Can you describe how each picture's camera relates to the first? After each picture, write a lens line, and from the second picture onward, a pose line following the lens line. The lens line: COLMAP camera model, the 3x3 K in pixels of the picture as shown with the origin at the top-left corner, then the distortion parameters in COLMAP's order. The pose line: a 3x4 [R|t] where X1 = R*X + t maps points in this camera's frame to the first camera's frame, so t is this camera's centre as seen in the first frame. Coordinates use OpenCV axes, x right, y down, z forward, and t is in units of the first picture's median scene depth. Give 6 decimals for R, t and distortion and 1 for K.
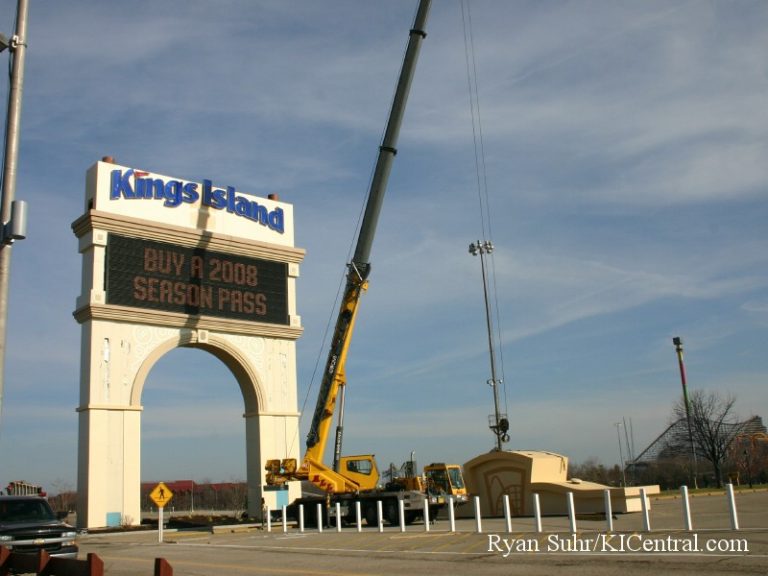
lens RADIAL K [[874.9, 0, 385.0], [0, 874.9, 286.3], [0, 0, 1]] dist [-0.103843, 0.000000]
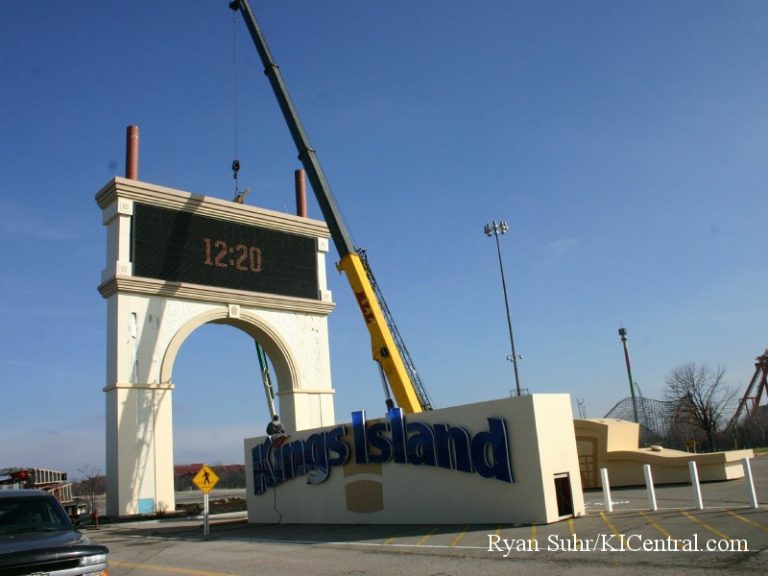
lens RADIAL K [[732.0, 0, 383.2], [0, 732.0, 284.1], [0, 0, 1]] dist [-0.114046, 0.000000]
pose [[0.999298, -0.021794, 0.030487, -0.073165], [0.022292, 0.999622, -0.016087, 0.046454], [-0.030125, 0.016755, 0.999406, 0.203801]]
